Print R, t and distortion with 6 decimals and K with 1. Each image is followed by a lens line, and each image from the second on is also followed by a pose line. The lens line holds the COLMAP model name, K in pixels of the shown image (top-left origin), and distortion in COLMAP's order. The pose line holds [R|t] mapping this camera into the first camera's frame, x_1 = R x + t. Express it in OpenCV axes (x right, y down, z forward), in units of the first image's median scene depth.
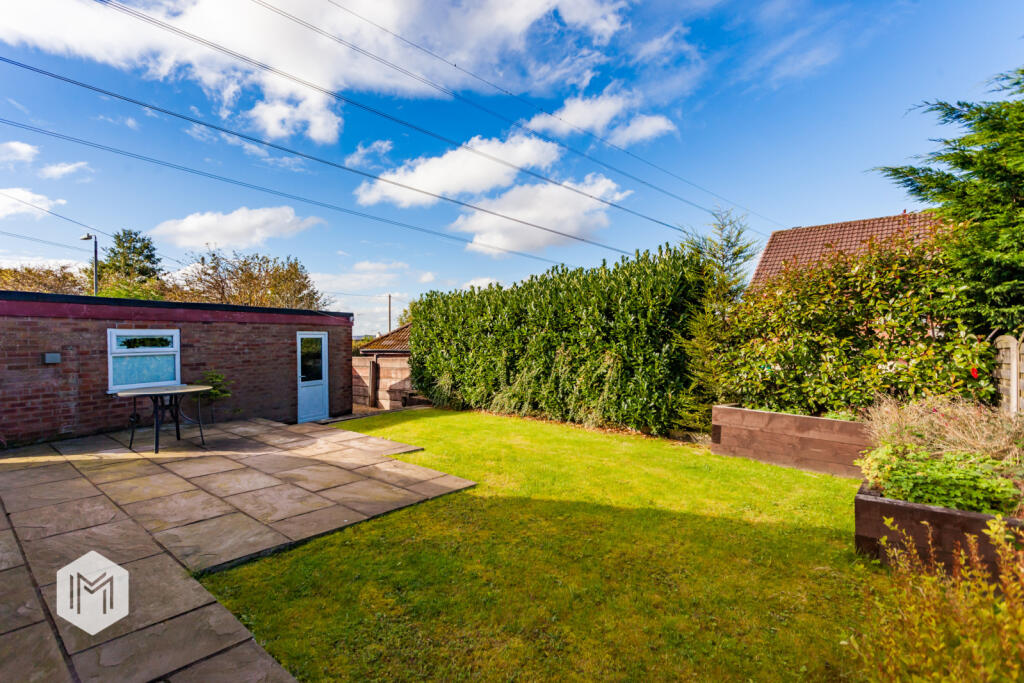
lens RADIAL K [[489.1, 0, 506.0], [0, 489.1, 346.9], [0, 0, 1]] dist [0.009941, 0.000338]
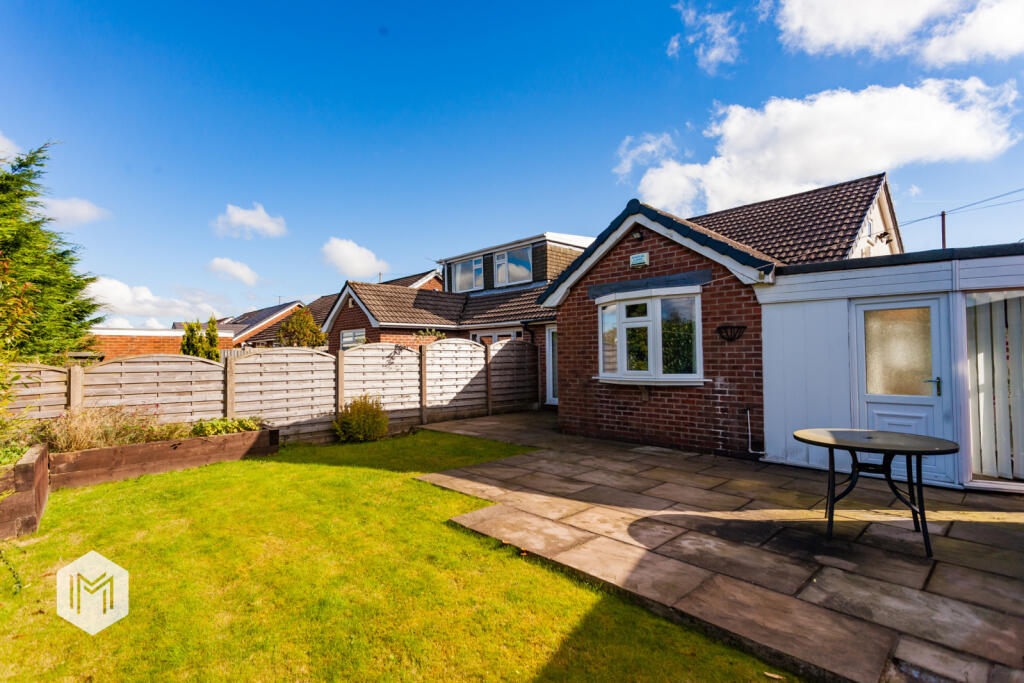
lens RADIAL K [[489.1, 0, 506.0], [0, 489.1, 346.9], [0, 0, 1]] dist [0.009941, 0.000338]
pose [[-0.995353, 0.016124, 0.094939, -0.417189], [0.016066, 0.999870, -0.001373, -0.041584], [-0.094949, 0.000159, -0.995482, 2.222990]]
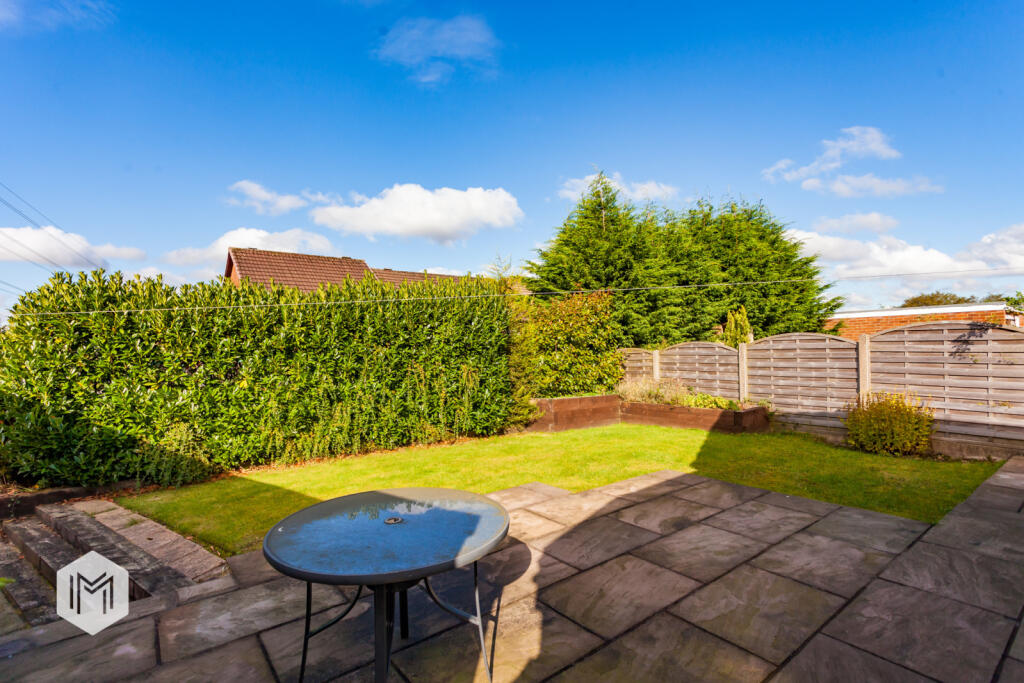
lens RADIAL K [[489.1, 0, 506.0], [0, 489.1, 346.9], [0, 0, 1]] dist [0.009941, 0.000338]
pose [[0.198081, -0.002404, 0.980183, -1.362433], [0.041123, 0.999137, -0.005860, -0.038019], [-0.979323, 0.041469, 0.198009, 1.157929]]
